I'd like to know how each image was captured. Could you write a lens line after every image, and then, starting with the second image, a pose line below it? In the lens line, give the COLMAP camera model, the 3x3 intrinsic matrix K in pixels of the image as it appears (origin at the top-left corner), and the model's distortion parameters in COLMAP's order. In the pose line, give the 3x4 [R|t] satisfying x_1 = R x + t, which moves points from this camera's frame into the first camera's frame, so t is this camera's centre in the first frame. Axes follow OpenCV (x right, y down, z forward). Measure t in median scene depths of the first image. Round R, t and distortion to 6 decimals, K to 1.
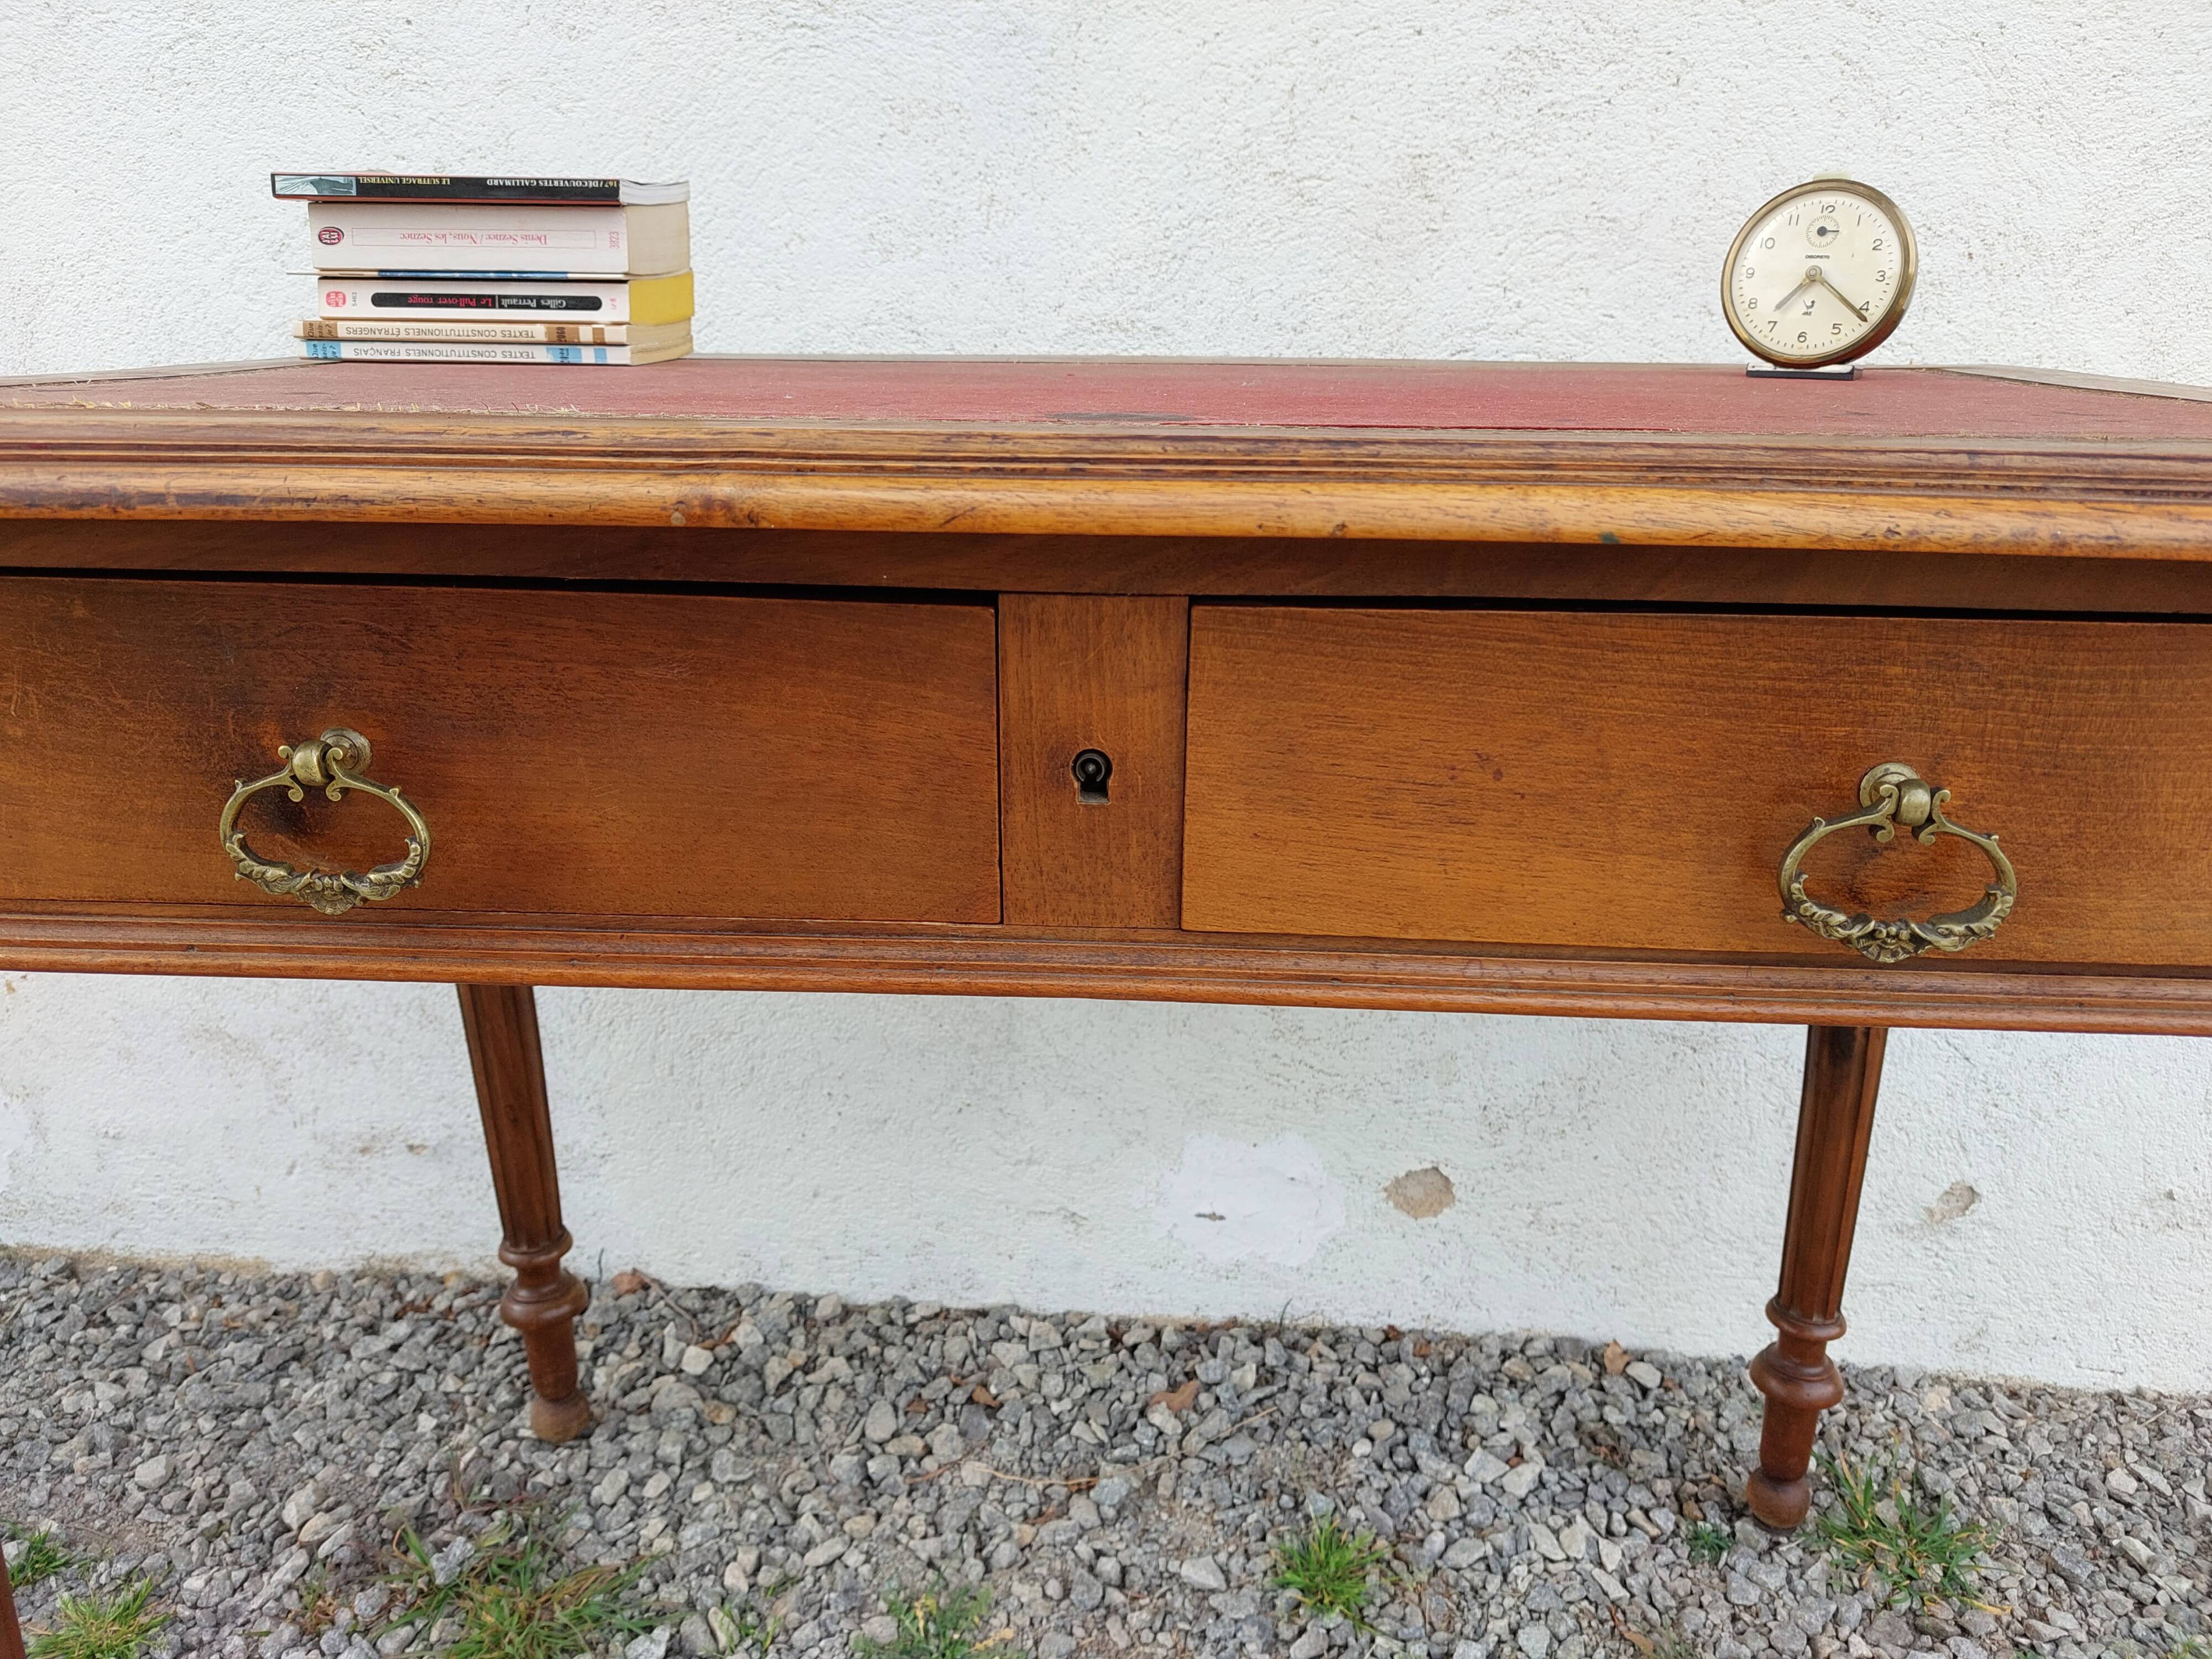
lens RADIAL K [[1613.9, 0, 1098.4], [0, 1613.9, 829.9], [0, 0, 1]] dist [0.045049, -0.049834]
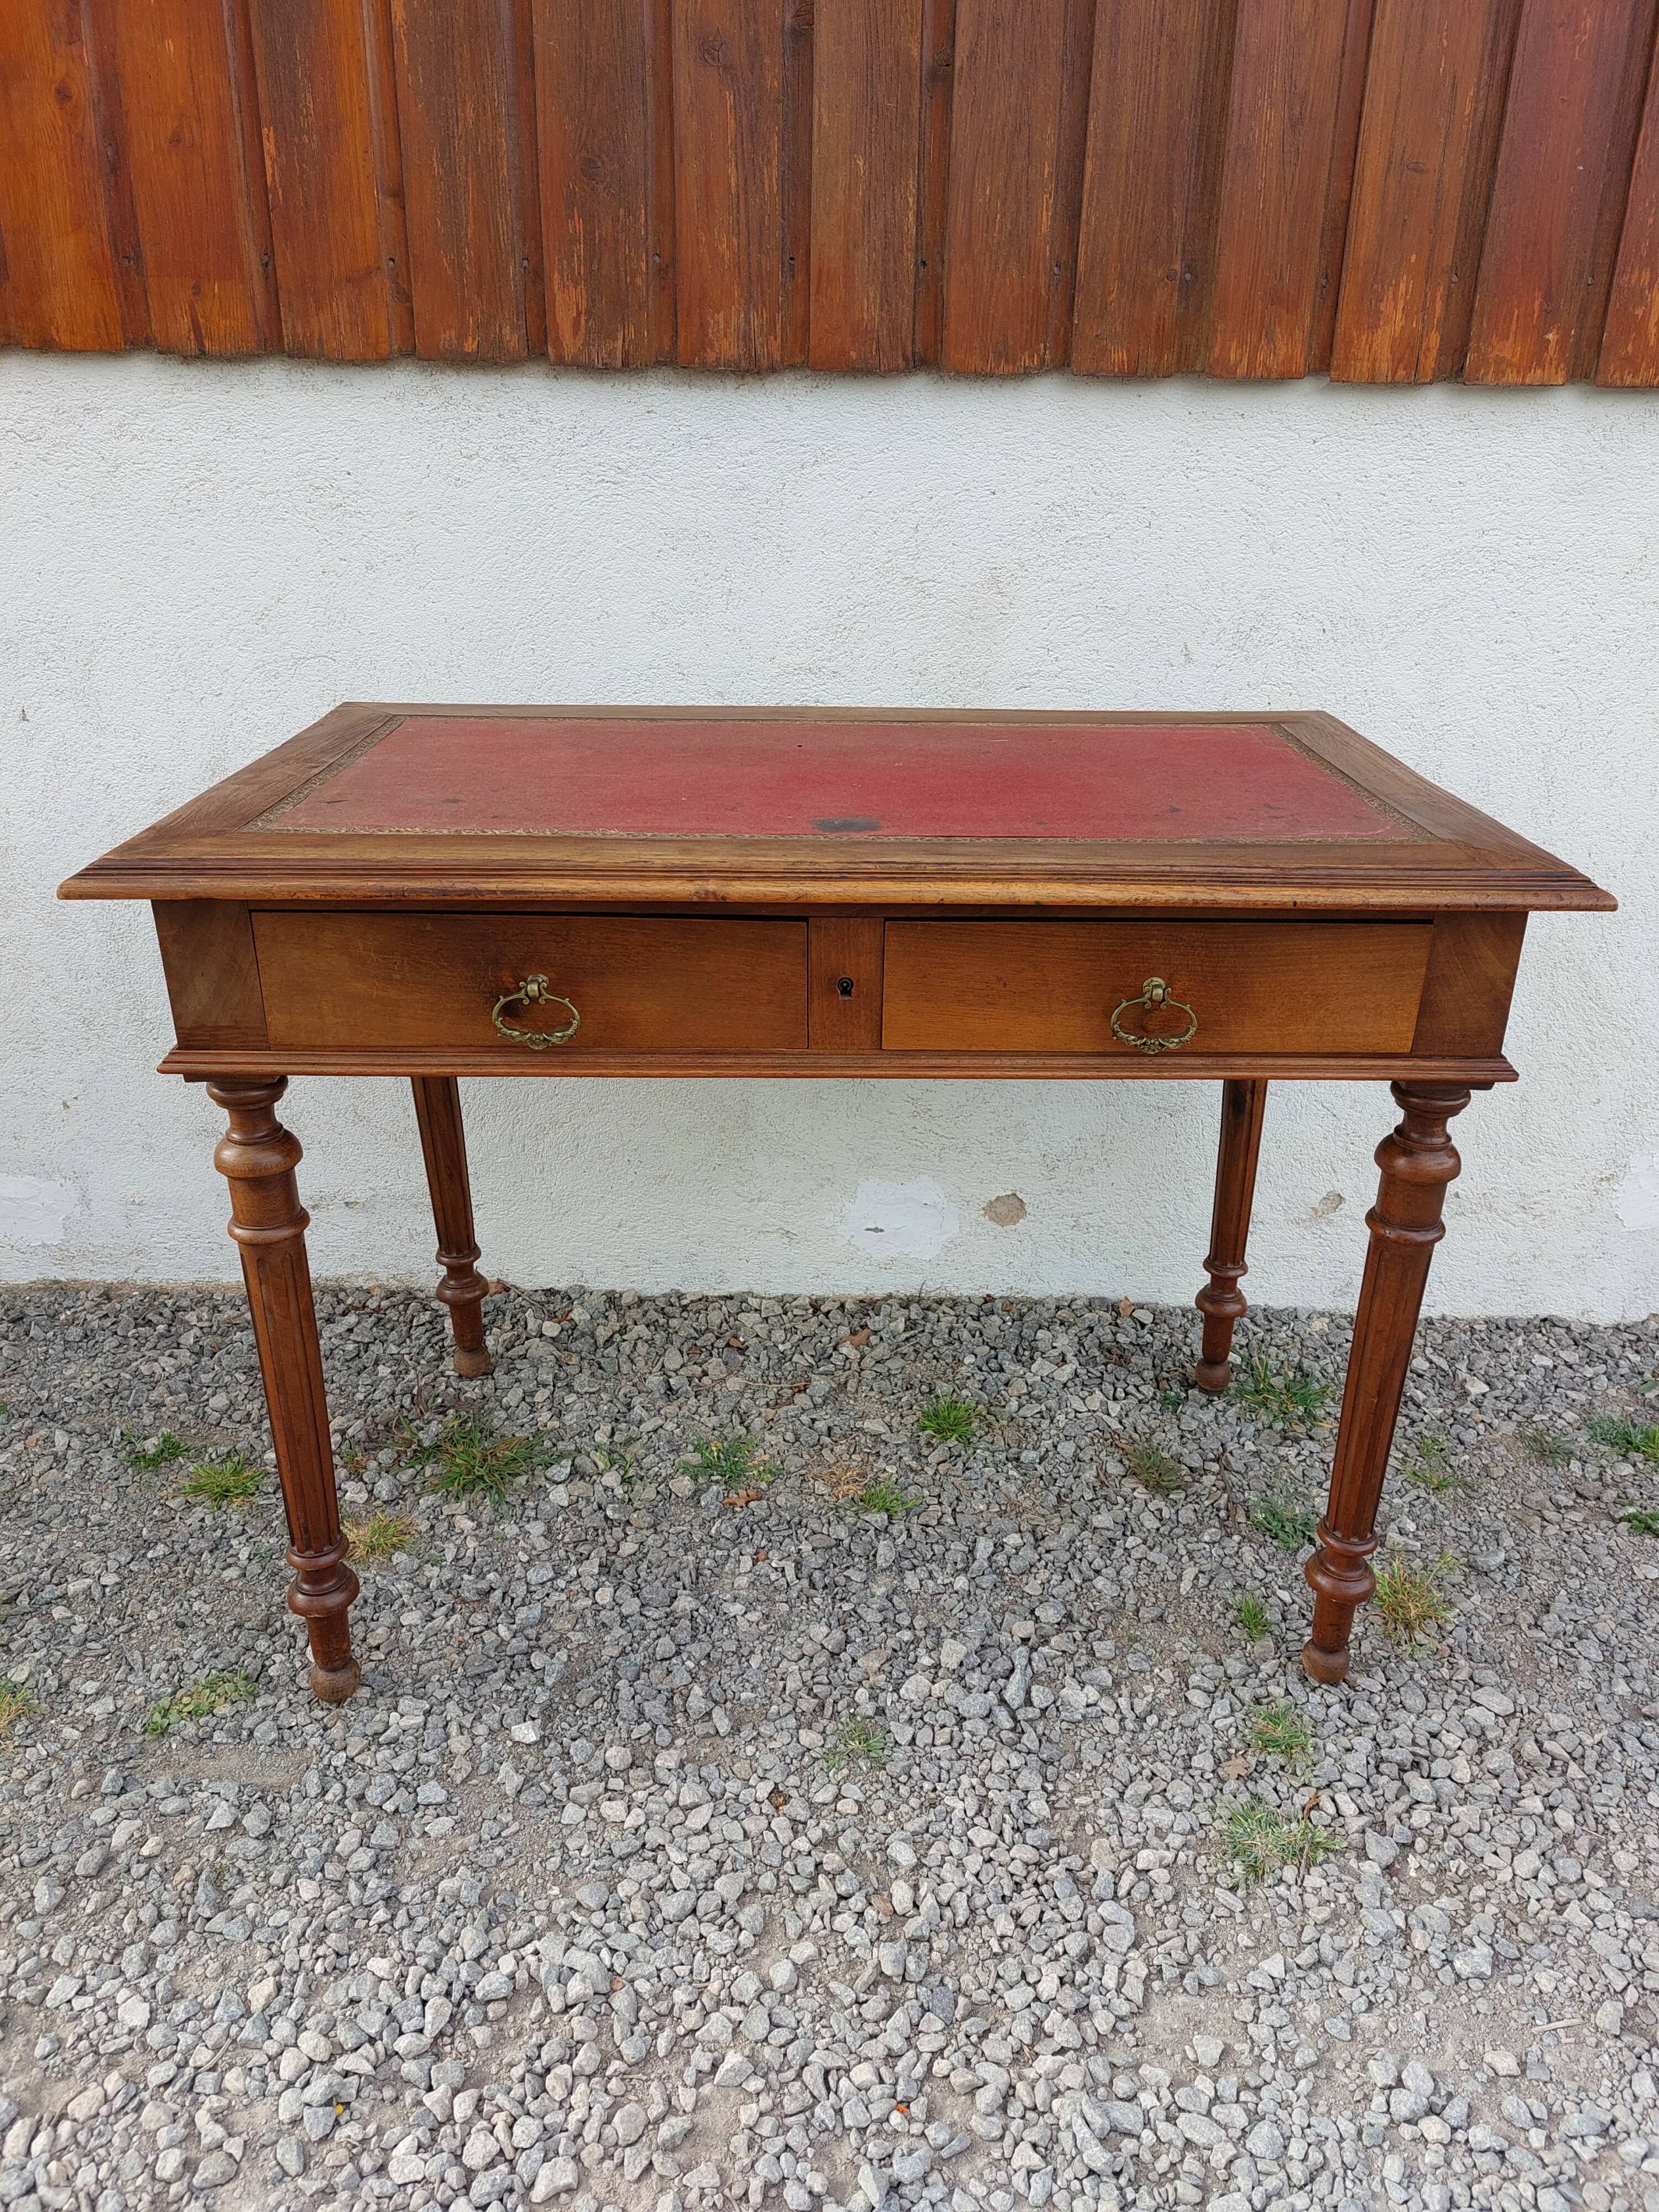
lens RADIAL K [[1613.9, 0, 844.6], [0, 1613.9, 1124.2], [0, 0, 1]] dist [0.045049, -0.049834]
pose [[0.997124, -0.027192, 0.070737, -0.080285], [0.019411, 0.993912, 0.108454, -0.040197], [-0.073255, -0.106769, 0.991582, -0.640743]]
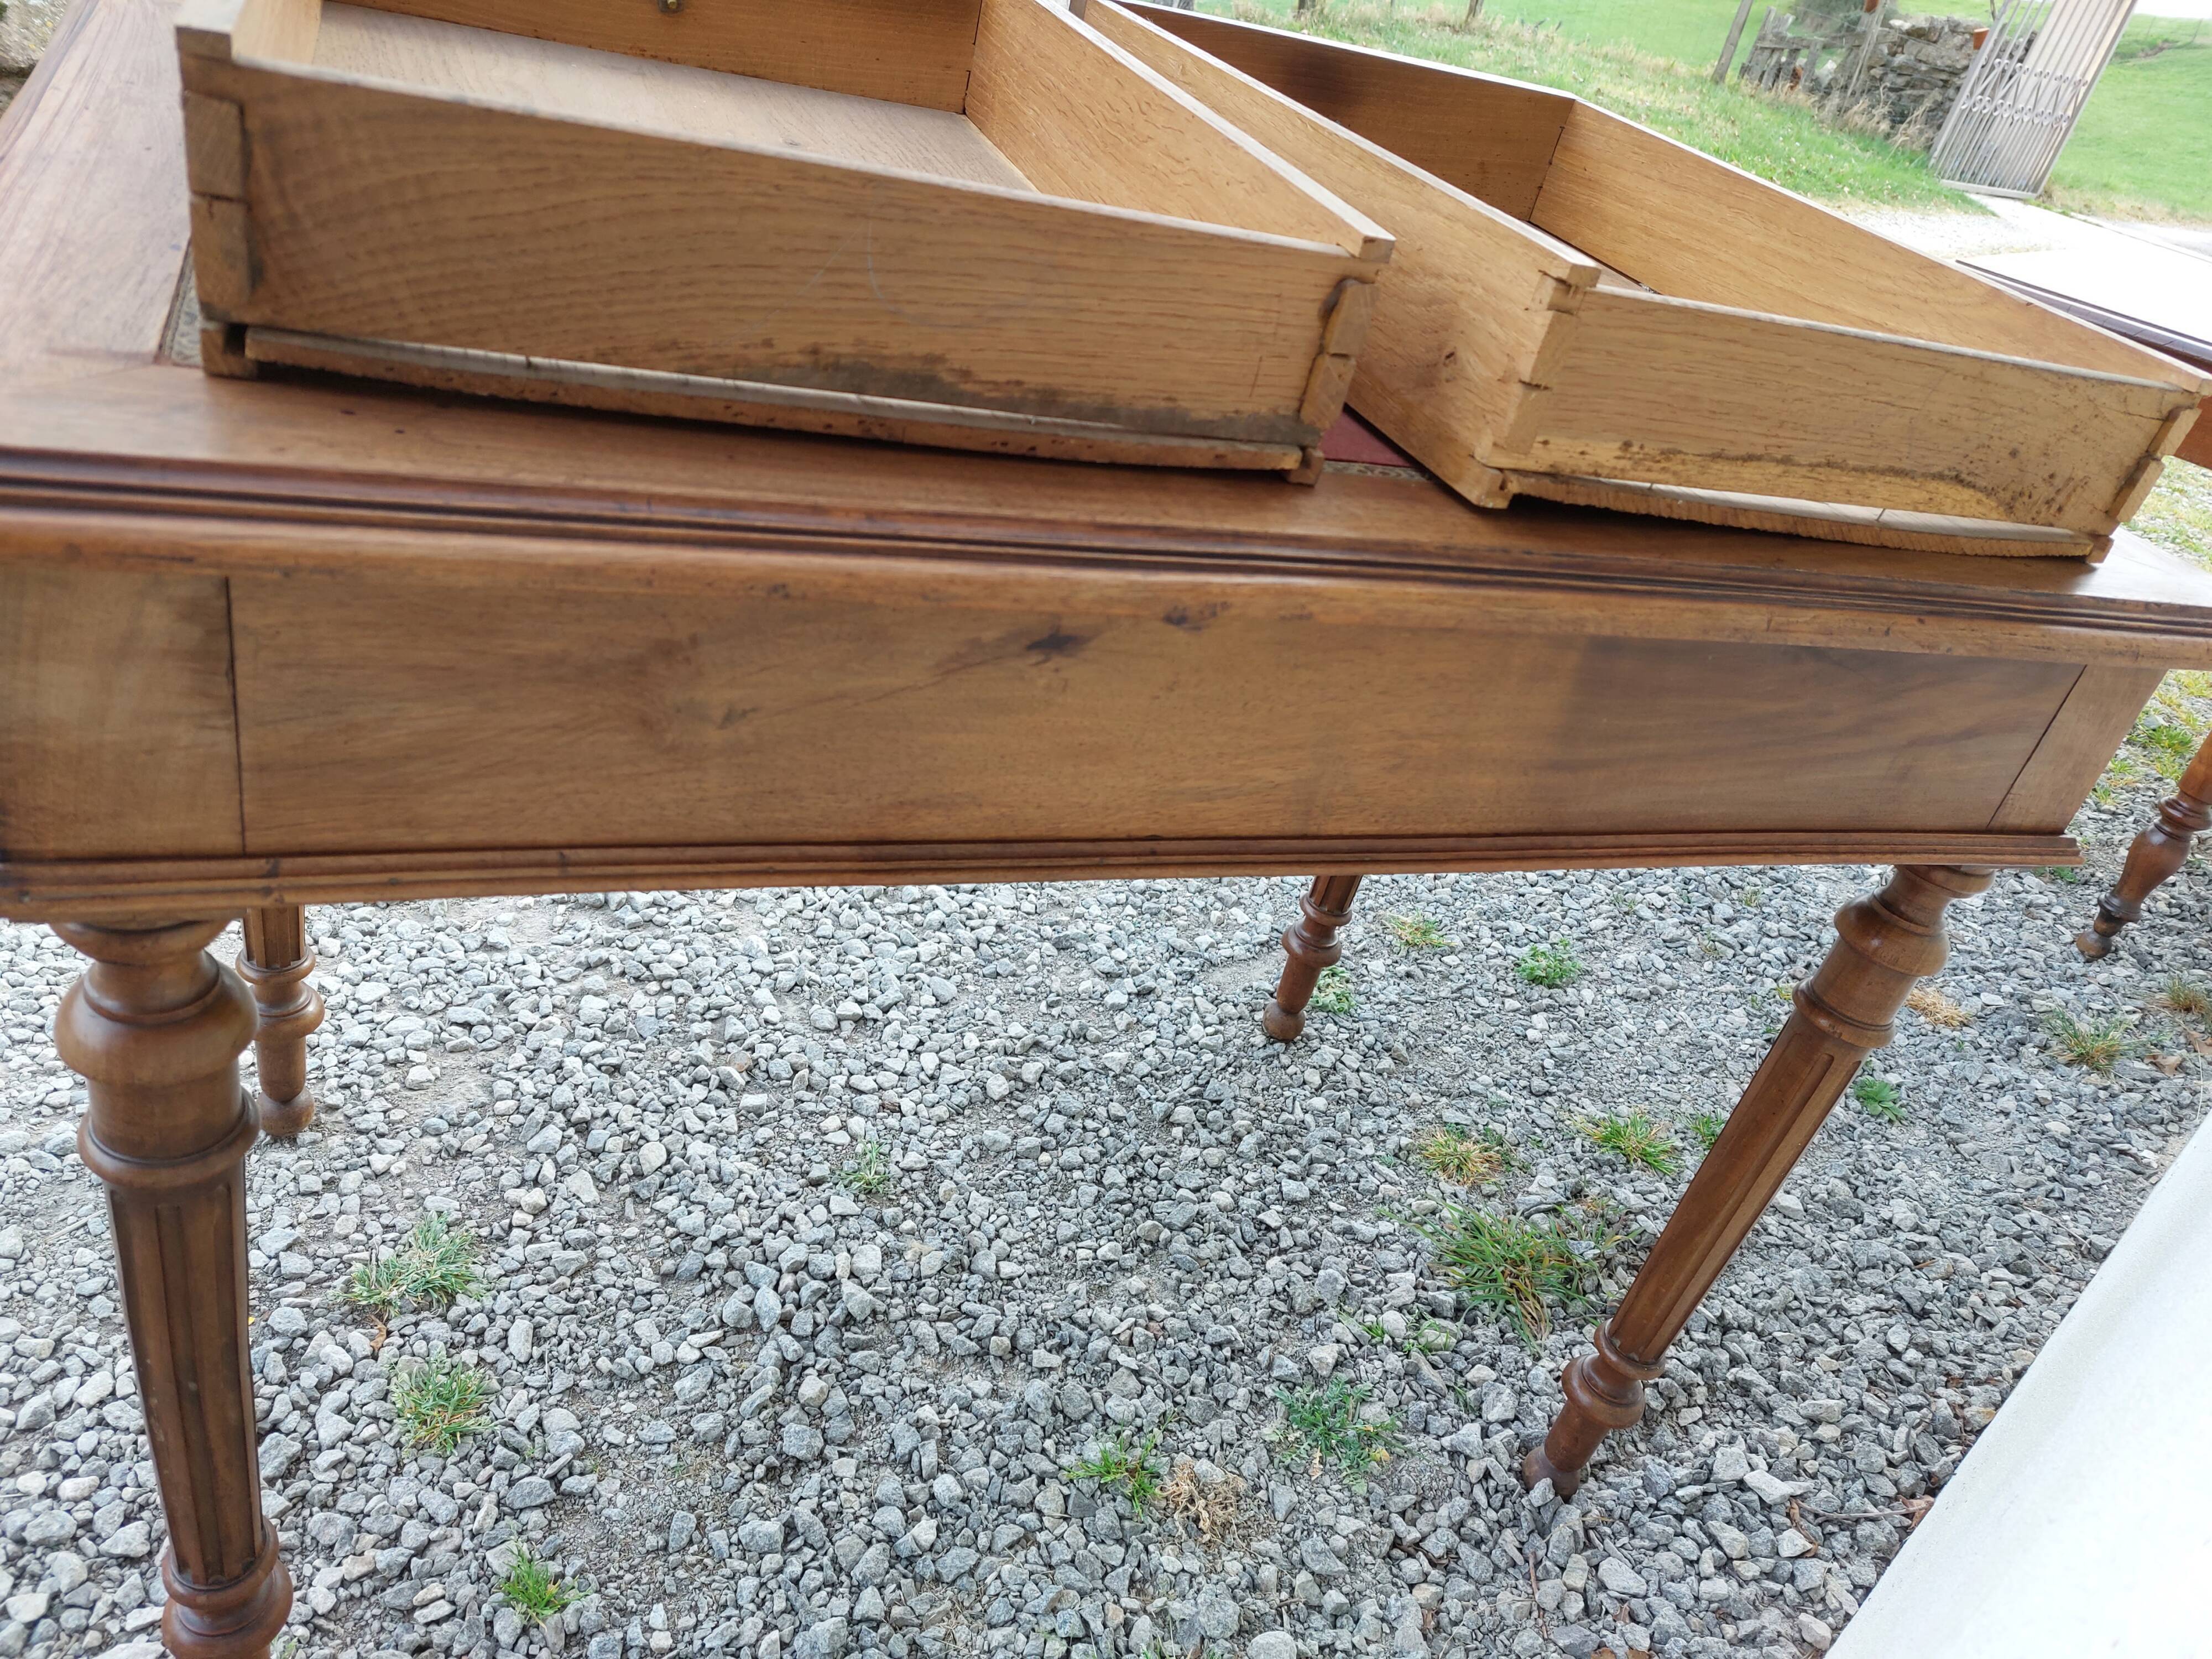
lens RADIAL K [[1562.6, 0, 1119.1], [0, 1562.6, 832.0], [0, 0, 1]] dist [-0.007285, -0.003516]
pose [[-0.637580, 0.275702, -0.719361, 0.674230], [-0.443492, 0.632167, 0.635358, -0.419166], [0.629925, 0.724123, -0.280785, 0.855971]]
